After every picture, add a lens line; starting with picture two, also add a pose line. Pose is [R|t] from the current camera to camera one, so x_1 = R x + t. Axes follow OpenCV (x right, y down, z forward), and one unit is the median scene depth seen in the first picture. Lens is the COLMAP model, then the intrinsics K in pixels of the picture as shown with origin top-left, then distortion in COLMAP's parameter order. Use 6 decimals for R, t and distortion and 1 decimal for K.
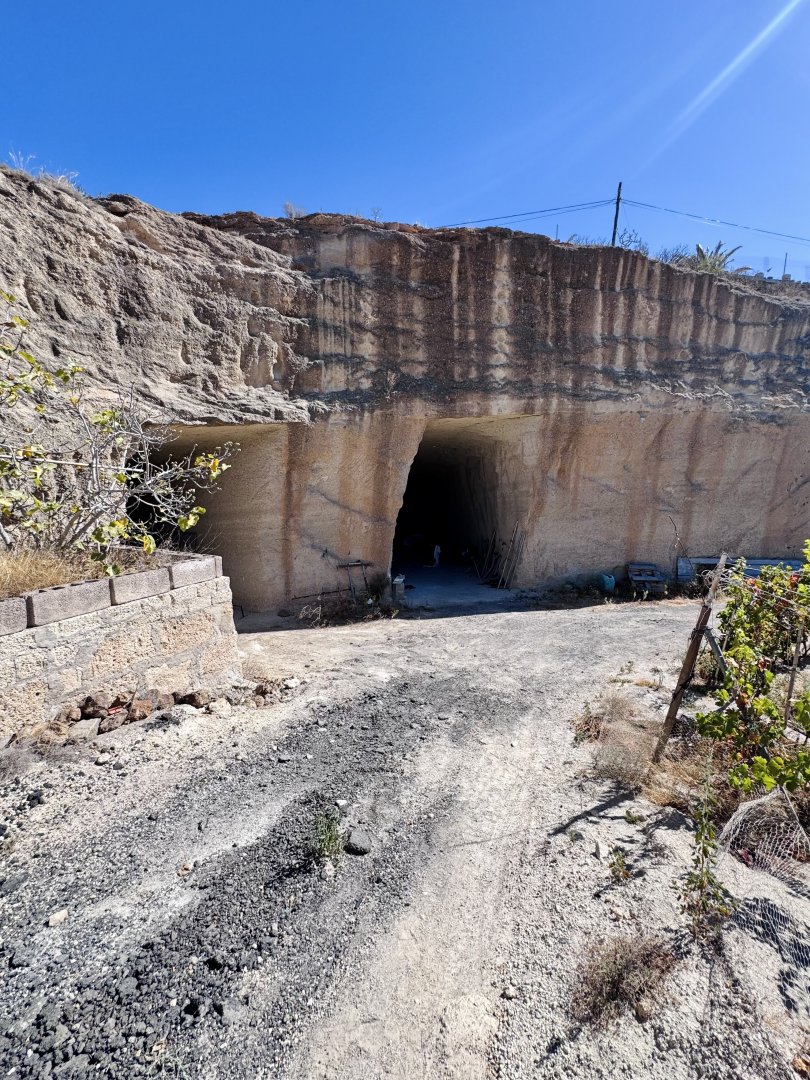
lens RADIAL K [[429.6, 0, 405.0], [0, 429.6, 540.0], [0, 0, 1]] dist [0.000029, -0.000064]
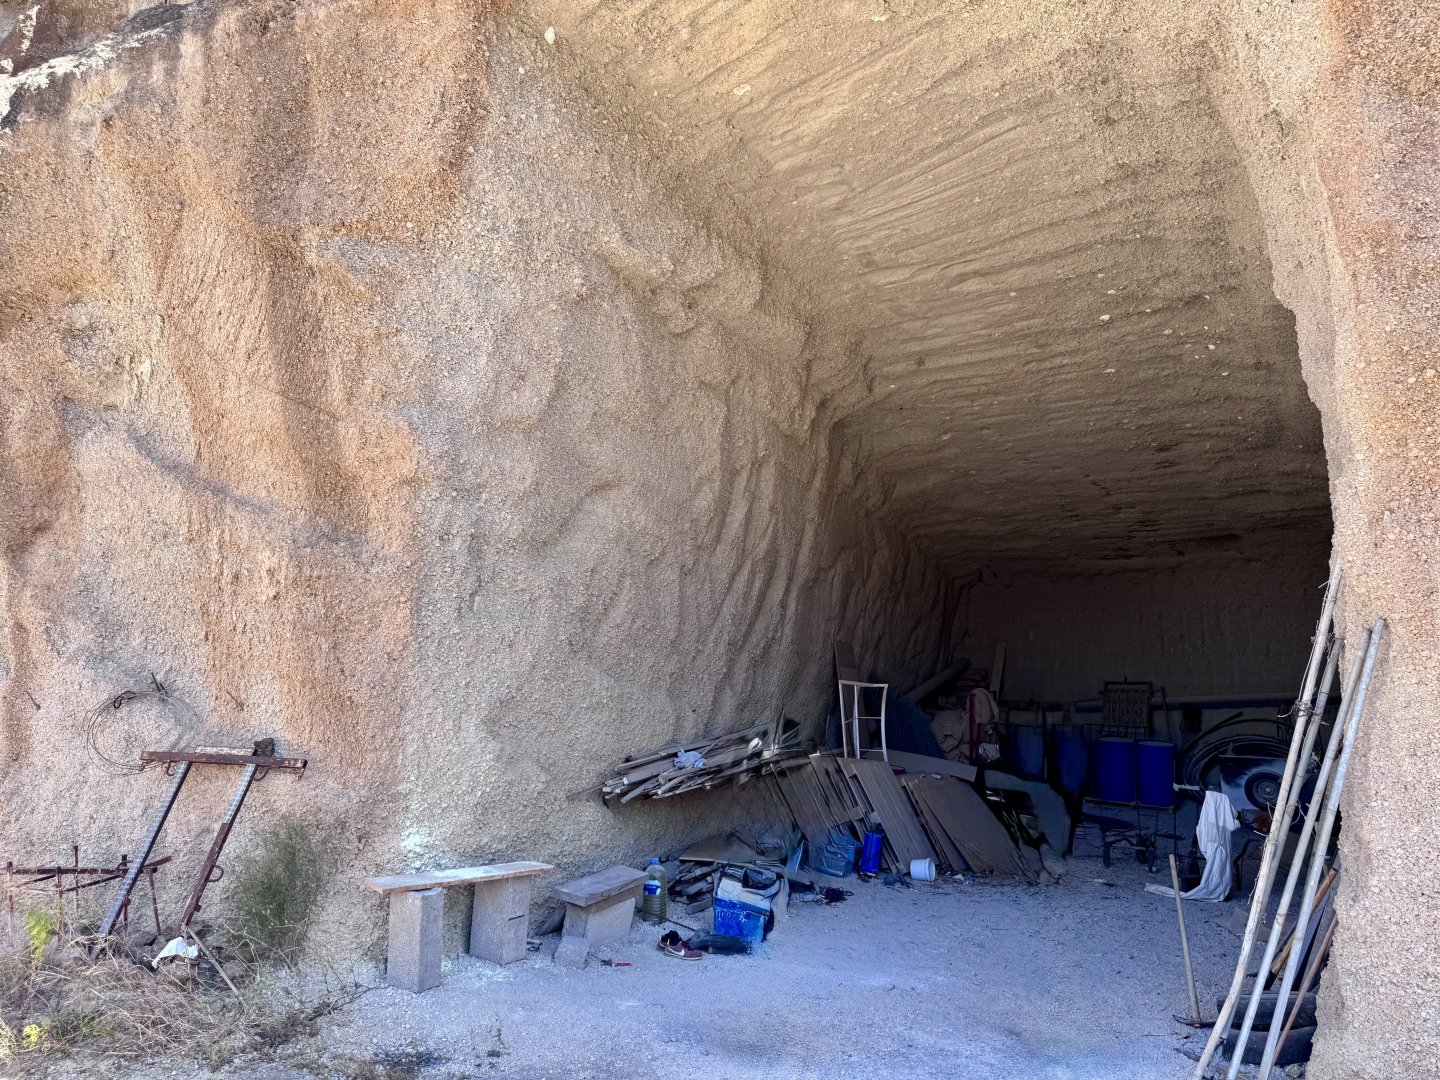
lens RADIAL K [[1012.7, 0, 720.0], [0, 1012.7, 540.0], [0, 0, 1]] dist [0.028412, -0.033280]
pose [[0.737081, -0.090700, -0.669691, 0.435982], [-0.088307, 0.969530, -0.228502, 0.051301], [0.670010, 0.227563, 0.706612, 0.857187]]
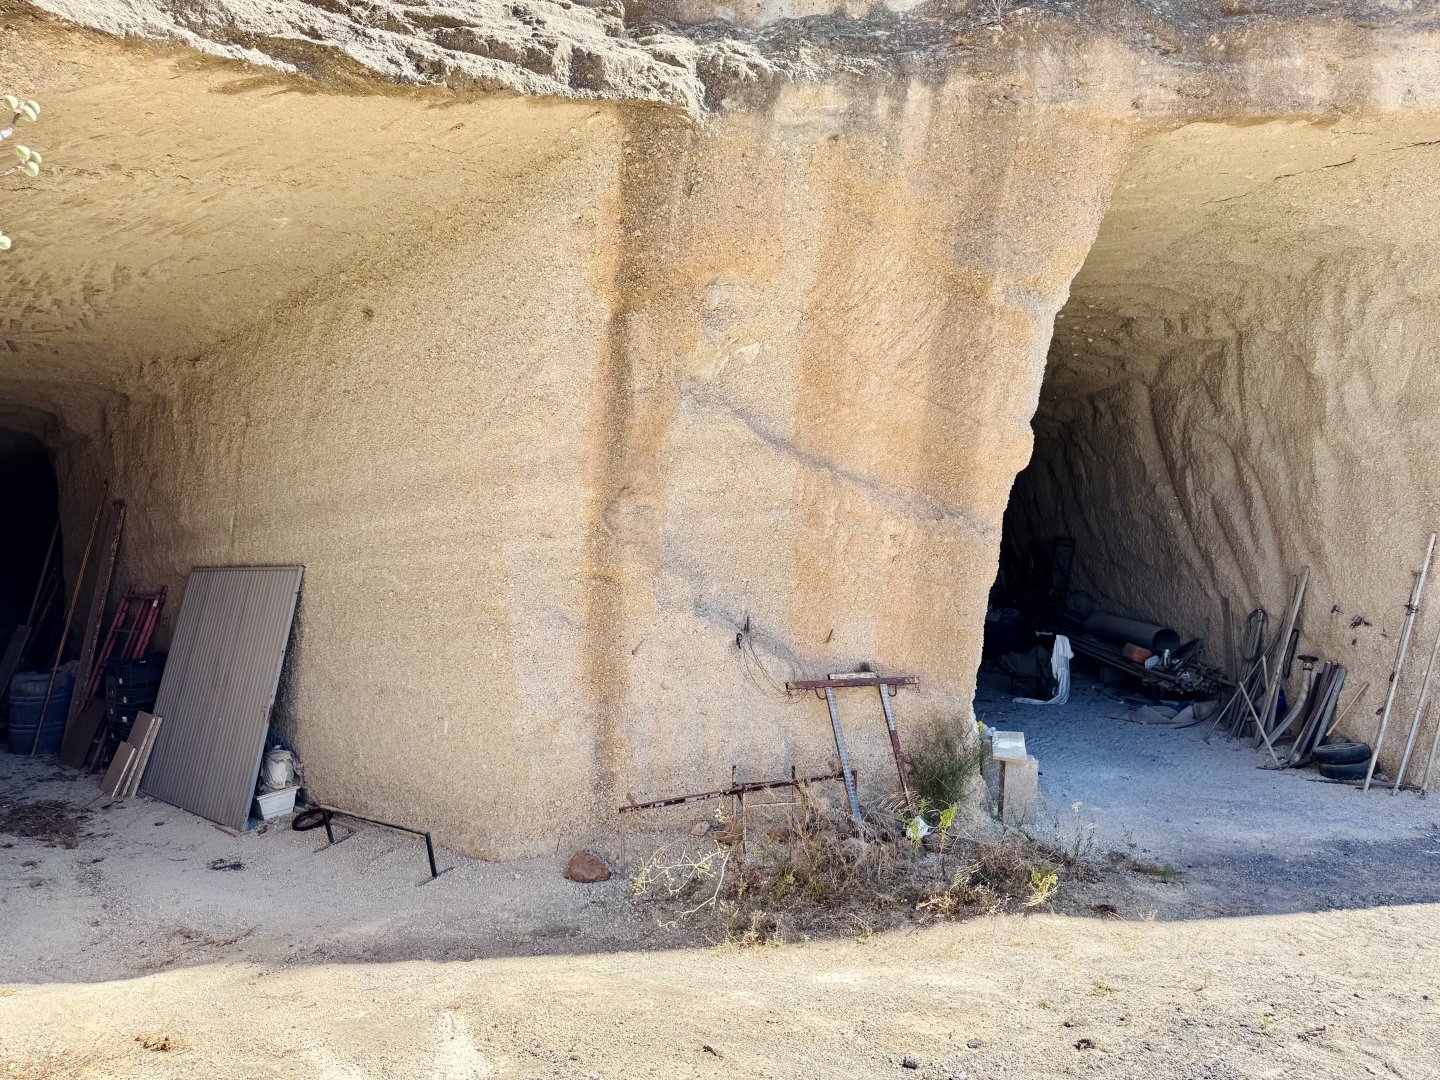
lens RADIAL K [[992.7, 0, 720.0], [0, 992.7, 540.0], [0, 0, 1]] dist [0.126146, -0.198631]
pose [[0.988809, -0.003246, -0.149150, -0.114653], [-0.011879, 0.994876, -0.100407, 0.036892], [0.148711, 0.101055, 0.983704, 0.406492]]
